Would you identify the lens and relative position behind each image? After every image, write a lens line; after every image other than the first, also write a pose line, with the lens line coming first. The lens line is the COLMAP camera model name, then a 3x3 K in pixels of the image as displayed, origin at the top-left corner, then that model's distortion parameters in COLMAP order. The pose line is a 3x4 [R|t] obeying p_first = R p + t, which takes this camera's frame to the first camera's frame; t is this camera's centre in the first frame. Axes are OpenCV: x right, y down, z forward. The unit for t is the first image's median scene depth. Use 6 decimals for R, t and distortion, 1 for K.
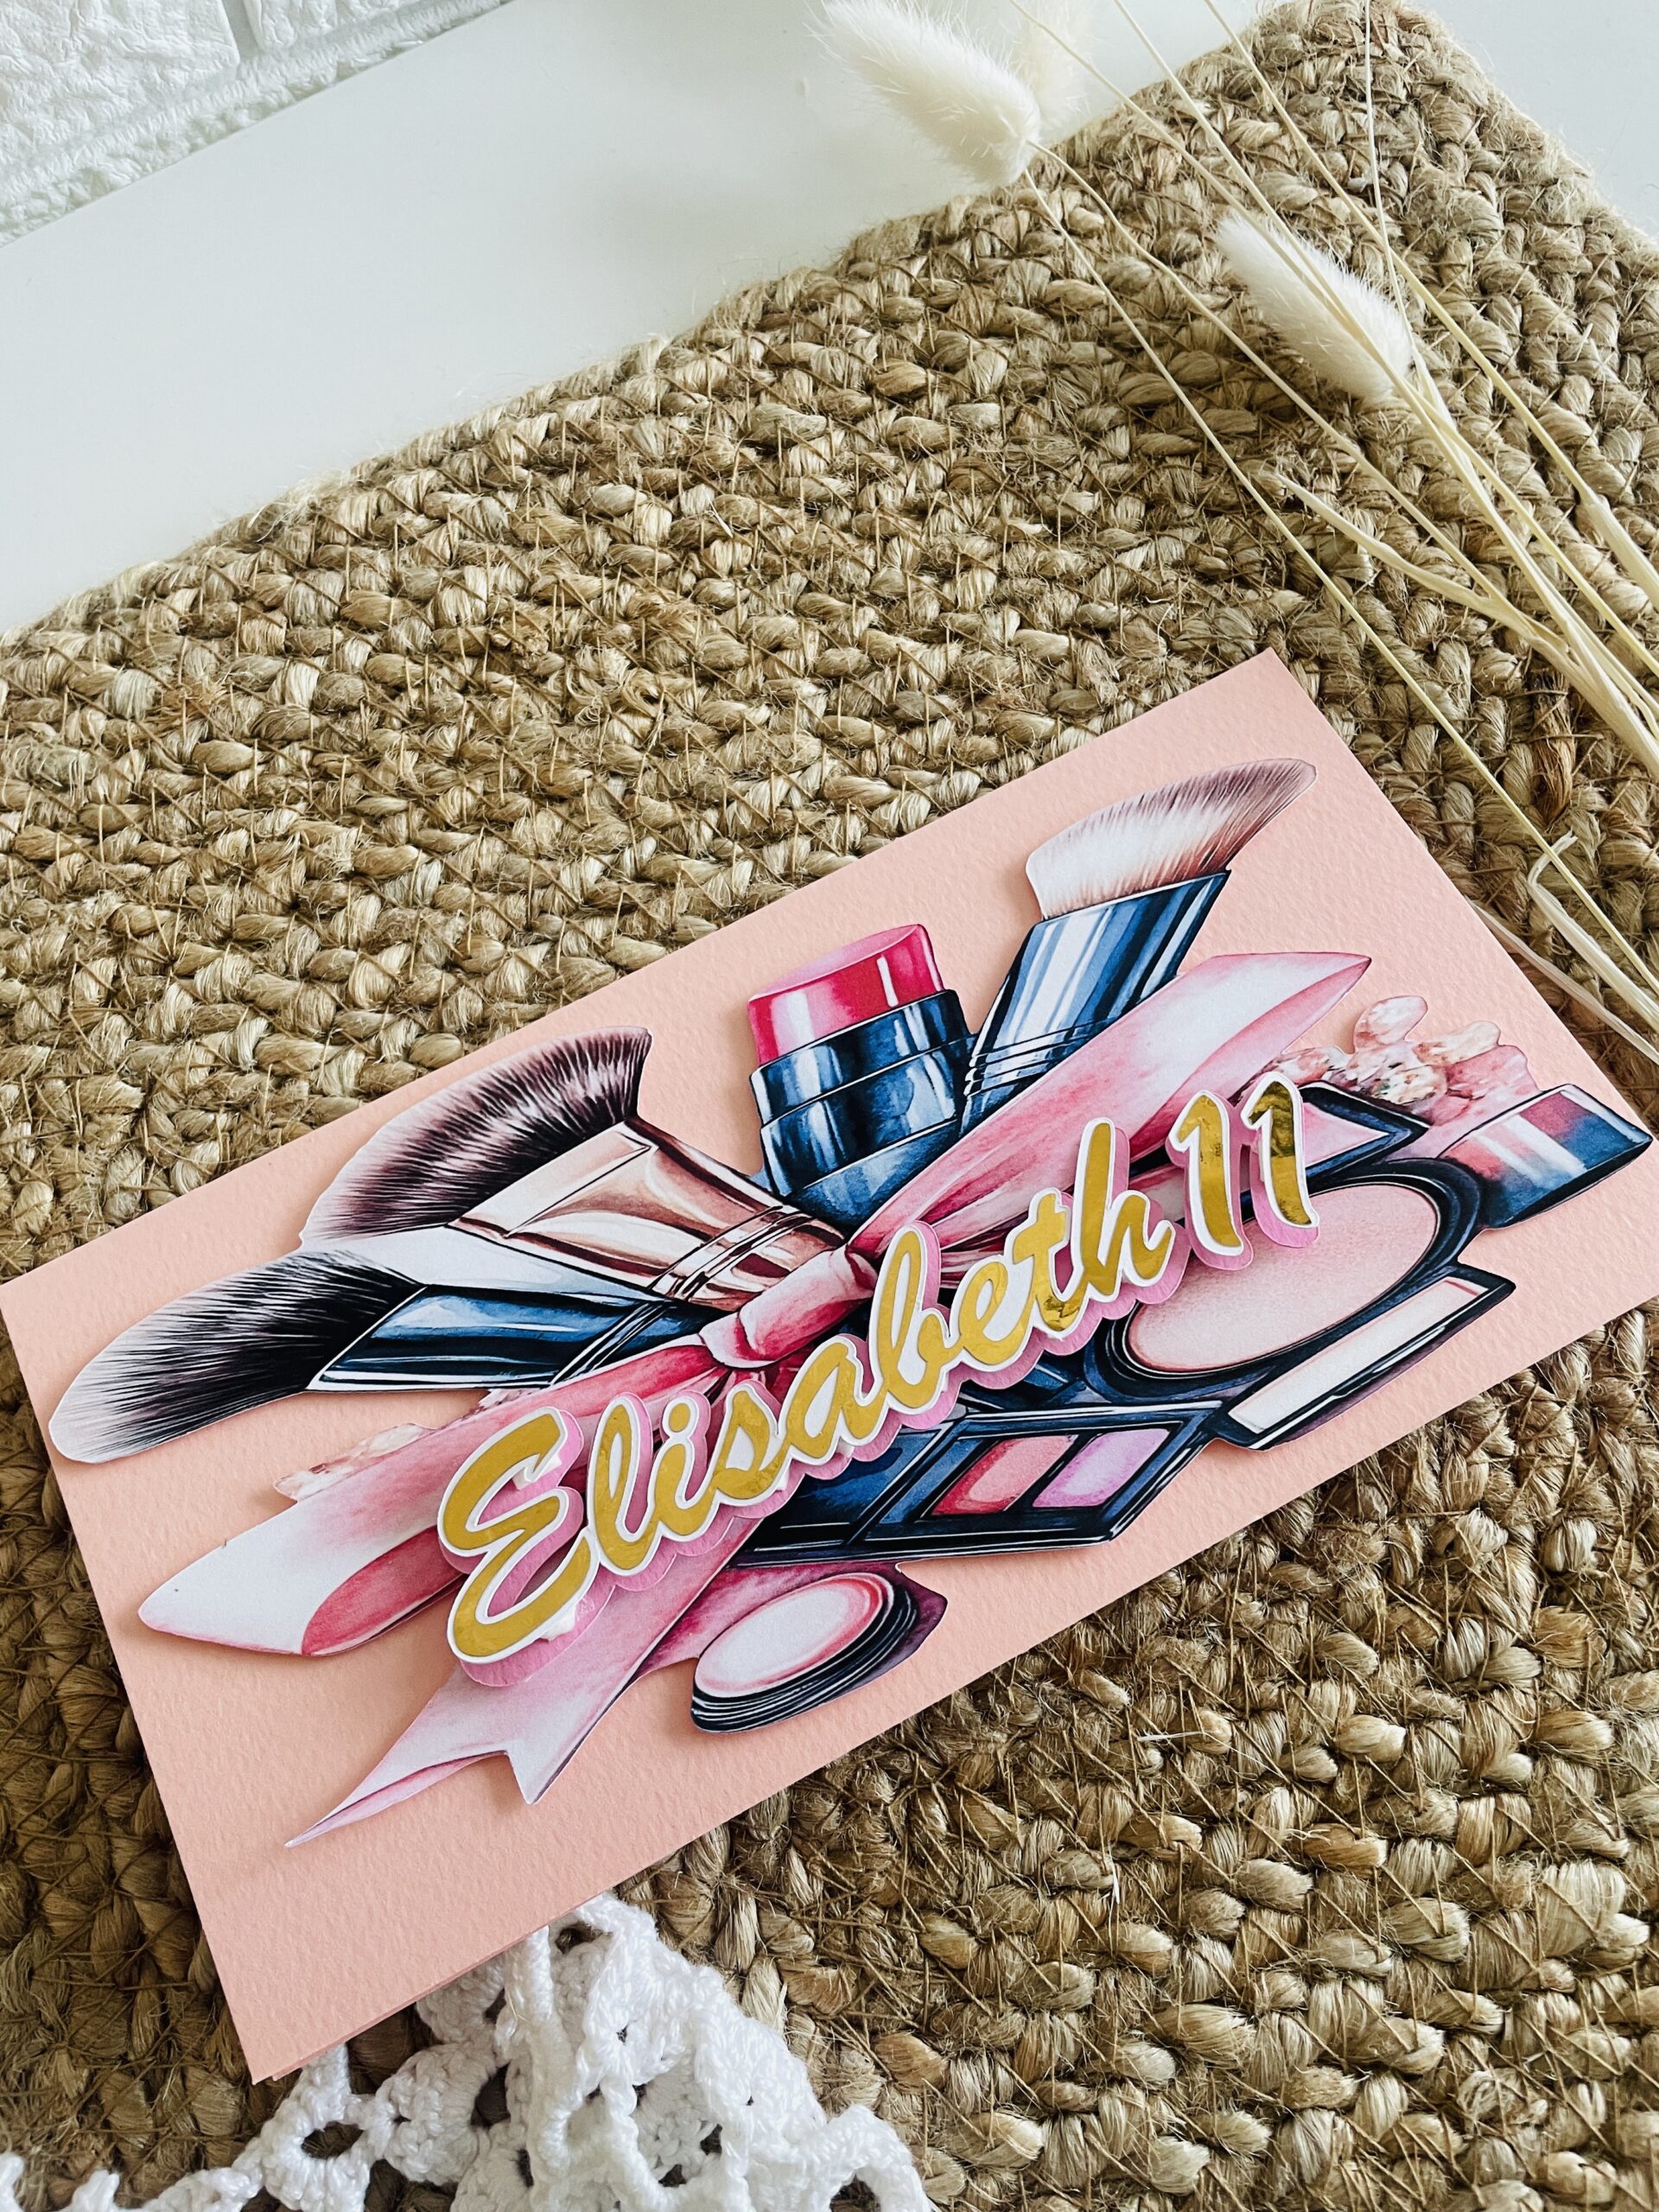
lens RADIAL K [[1707.7, 0, 816.5], [0, 1707.7, 1105.3], [0, 0, 1]] dist [0.061239, -0.105054]
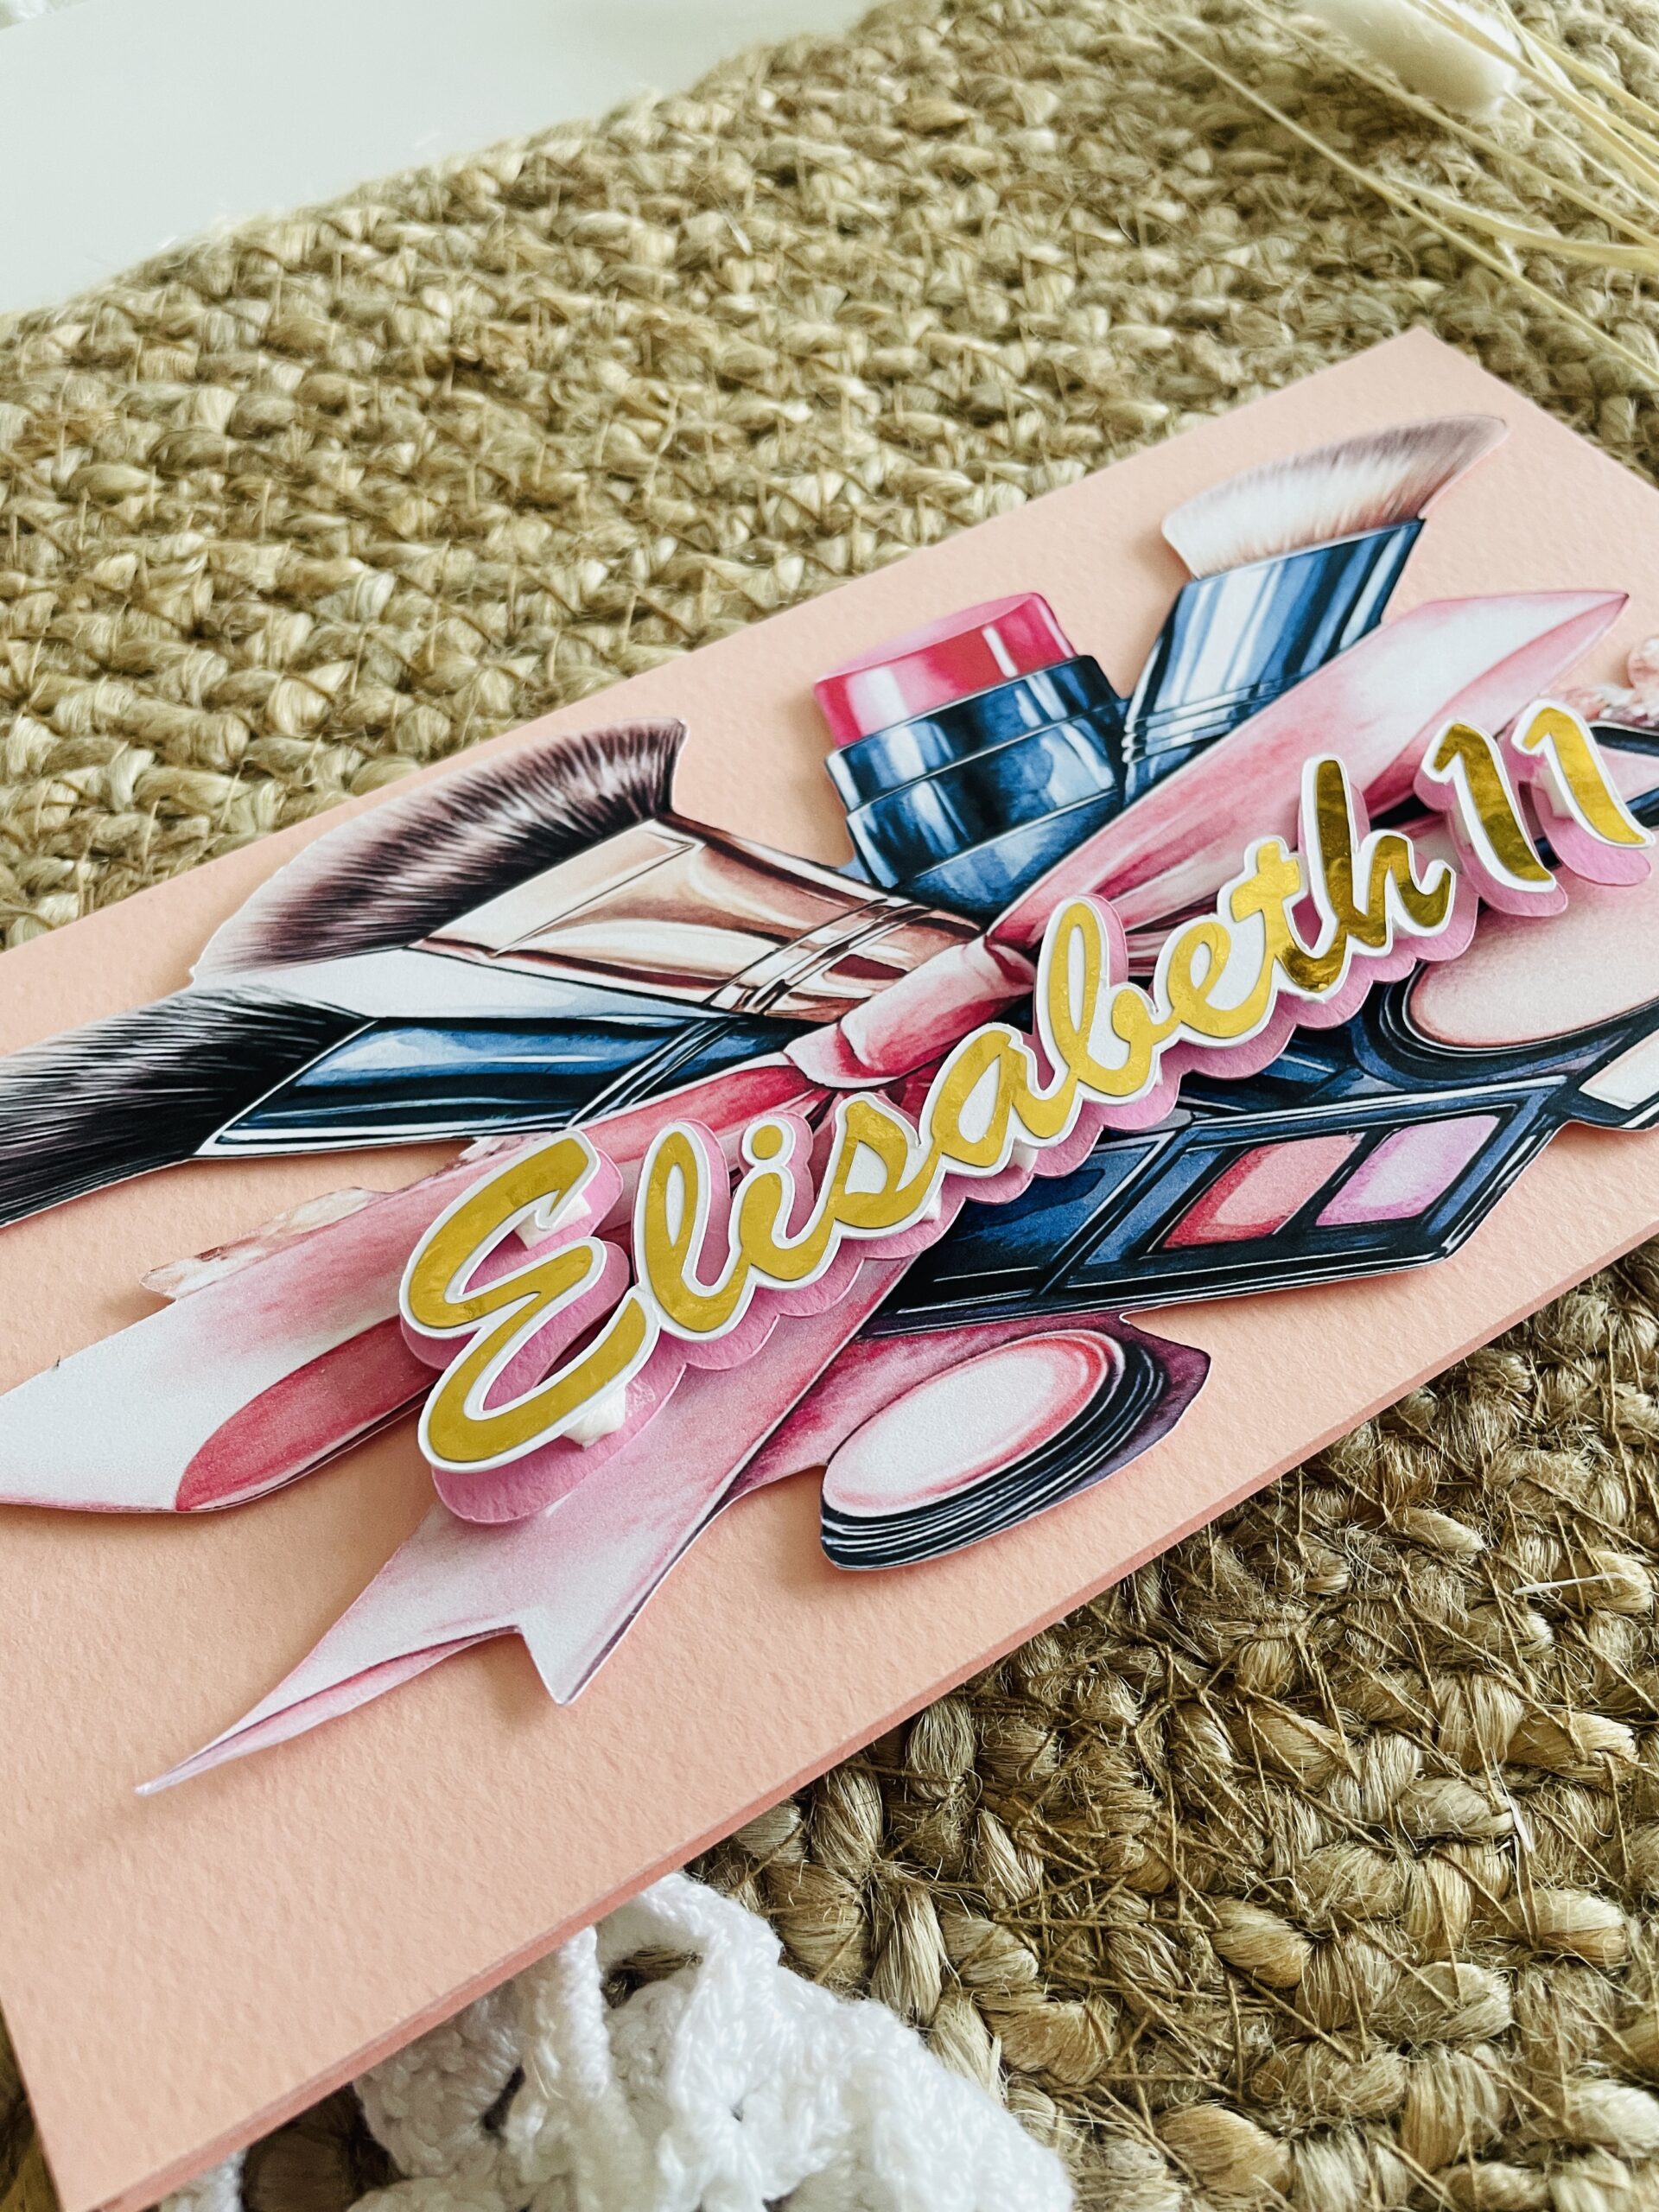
lens RADIAL K [[1743.8, 0, 834.1], [0, 1743.8, 1112.1], [0, 0, 1]] dist [0.046129, -0.103535]
pose [[0.997453, -0.039959, 0.059090, -0.090199], [0.052347, 0.972765, -0.225805, 0.313786], [-0.048457, 0.228323, 0.972379, 0.327391]]
